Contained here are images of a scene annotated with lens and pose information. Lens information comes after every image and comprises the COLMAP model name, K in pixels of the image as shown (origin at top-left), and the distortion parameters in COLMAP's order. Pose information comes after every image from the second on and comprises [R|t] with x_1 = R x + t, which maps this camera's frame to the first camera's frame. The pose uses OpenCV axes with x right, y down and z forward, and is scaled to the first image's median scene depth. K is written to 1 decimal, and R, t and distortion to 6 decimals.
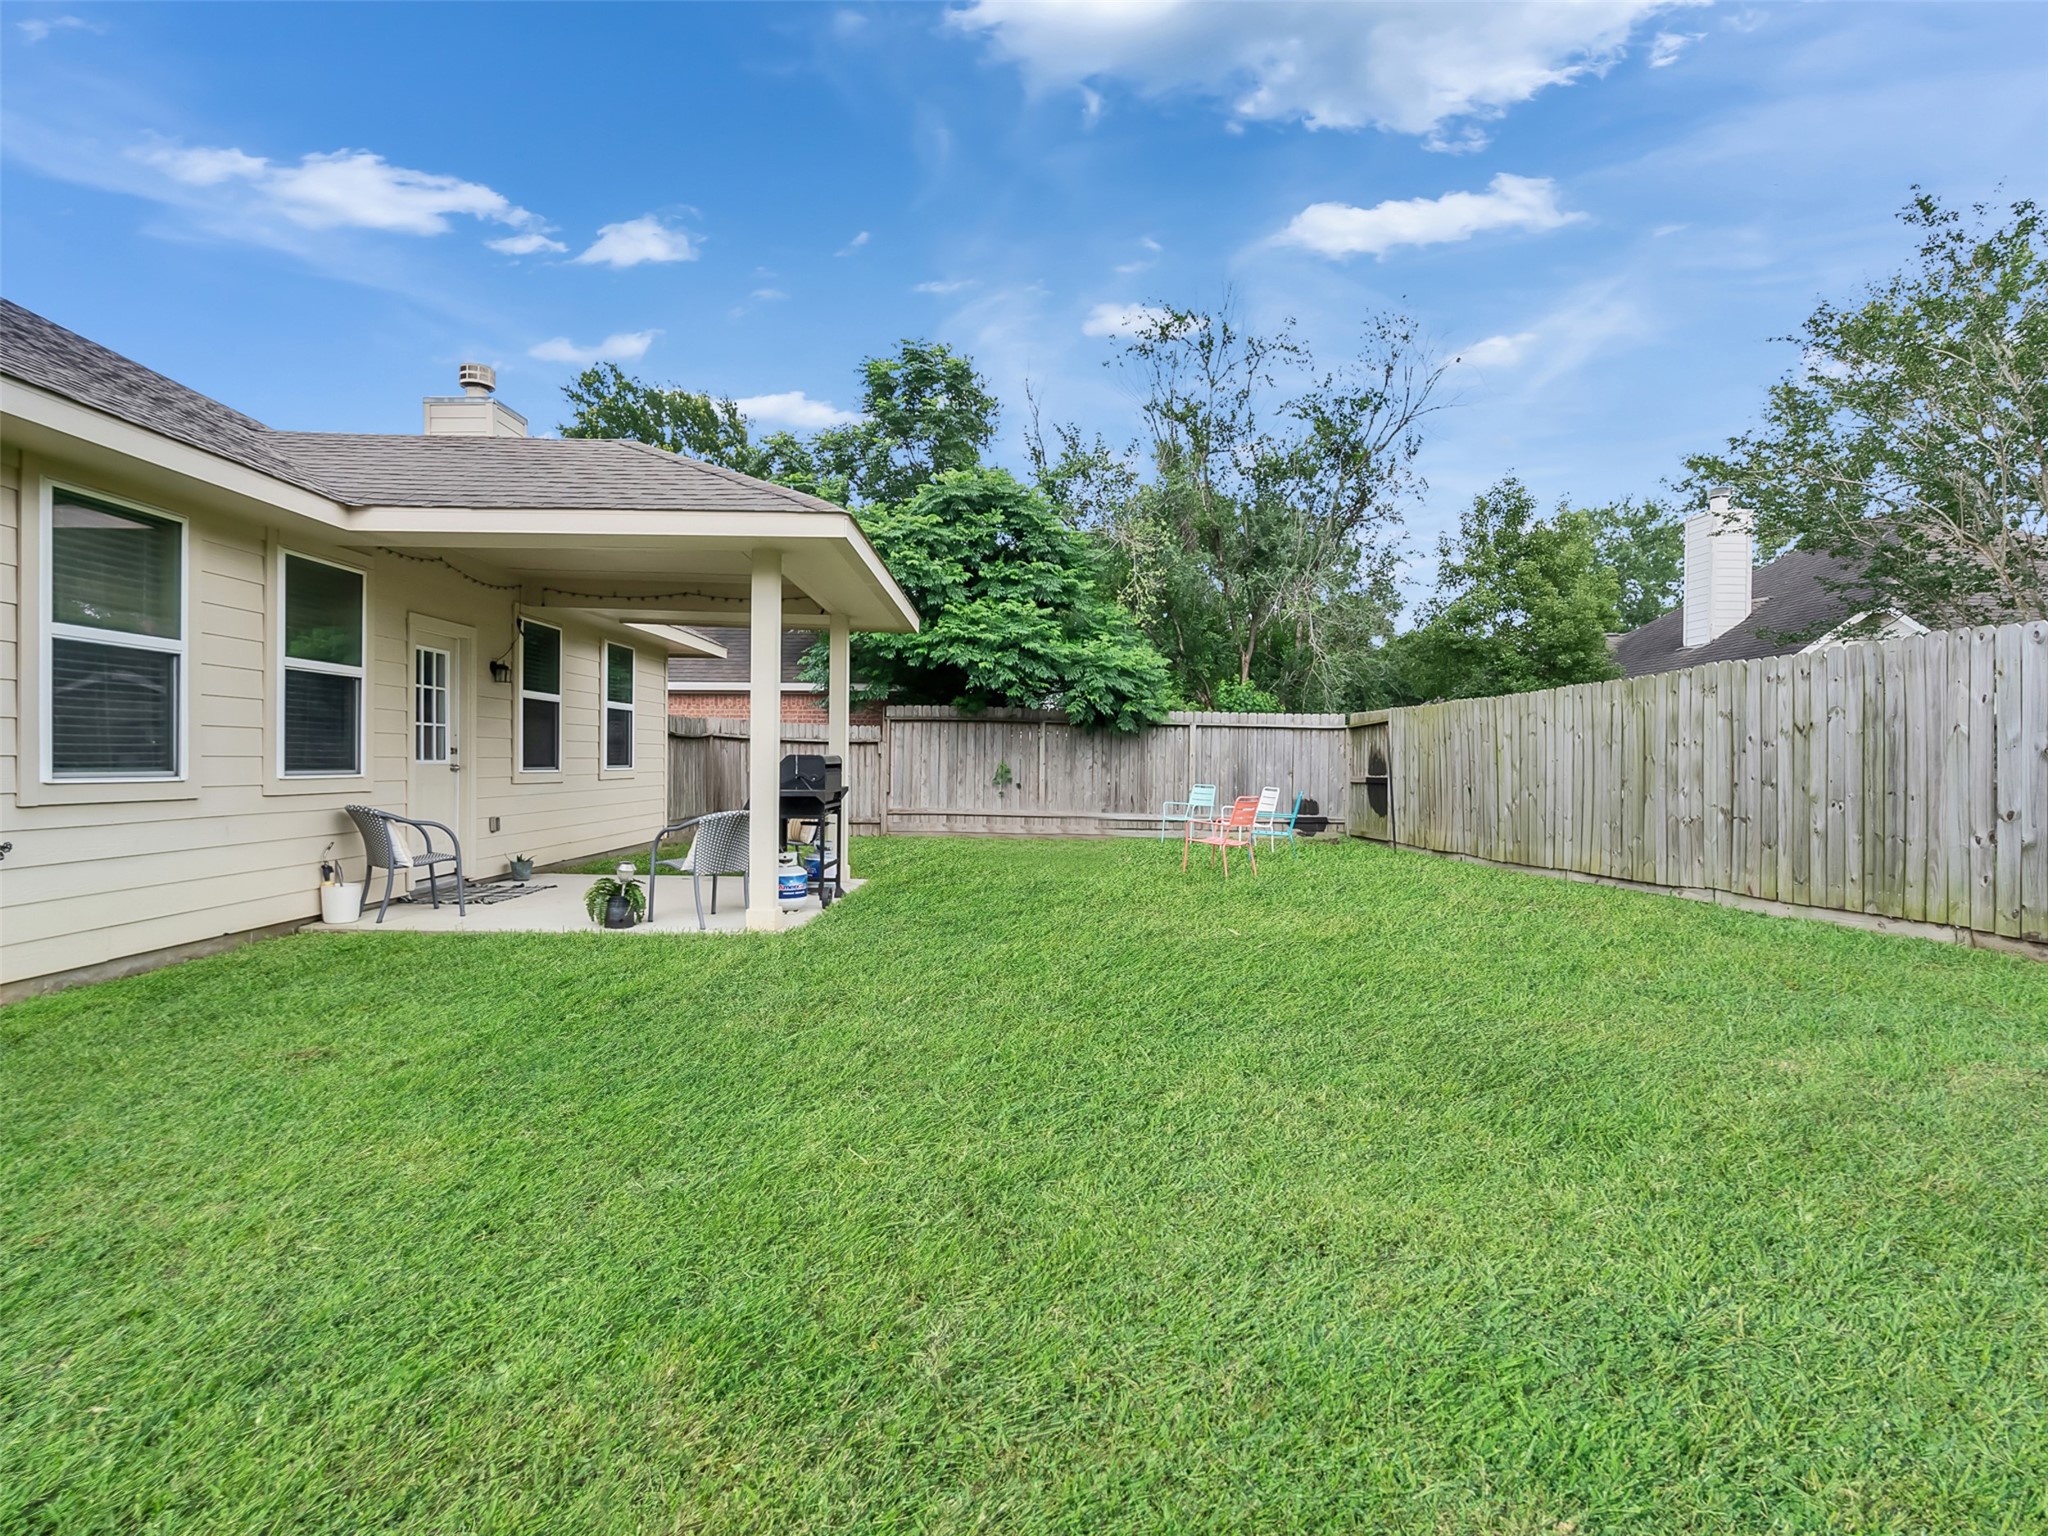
lens RADIAL K [[1053.1, 0, 1014.7], [0, 1053.1, 770.0], [0, 0, 1]] dist [-0.002041, 0.003030]
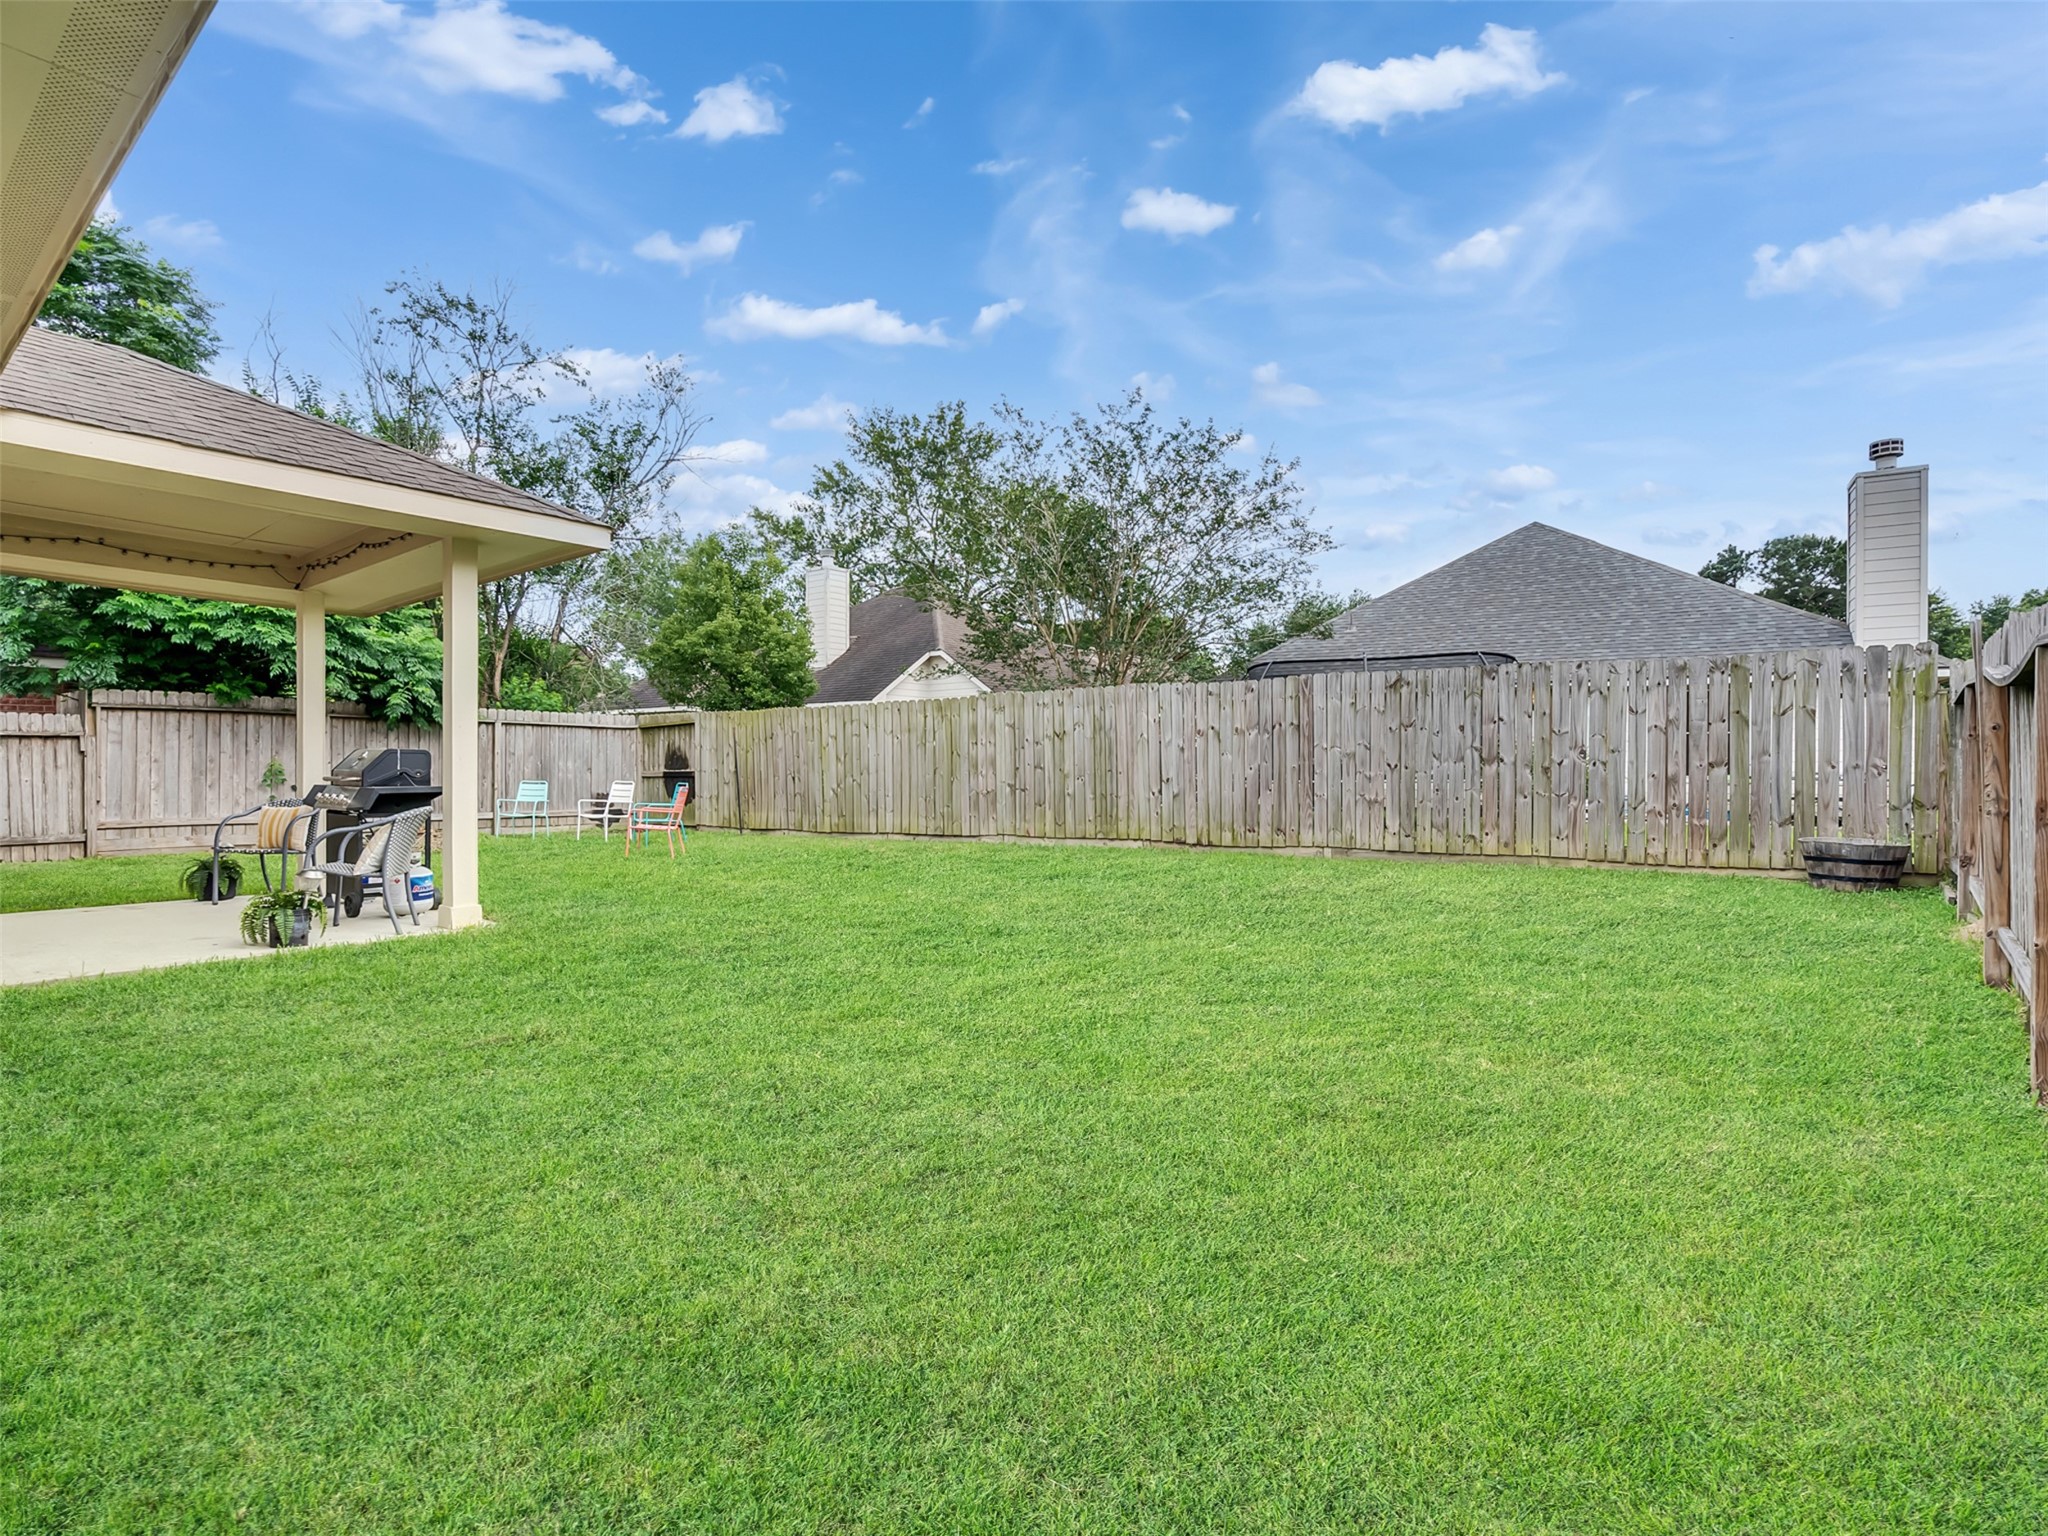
lens RADIAL K [[1053.1, 0, 1007.9], [0, 1053.1, 765.9], [0, 0, 1]] dist [-0.002041, 0.003030]
pose [[0.627700, -0.010754, 0.778381, -0.466850], [0.014125, 0.999897, 0.002423, 0.004488], [-0.778327, 0.009473, 0.627788, -0.004632]]
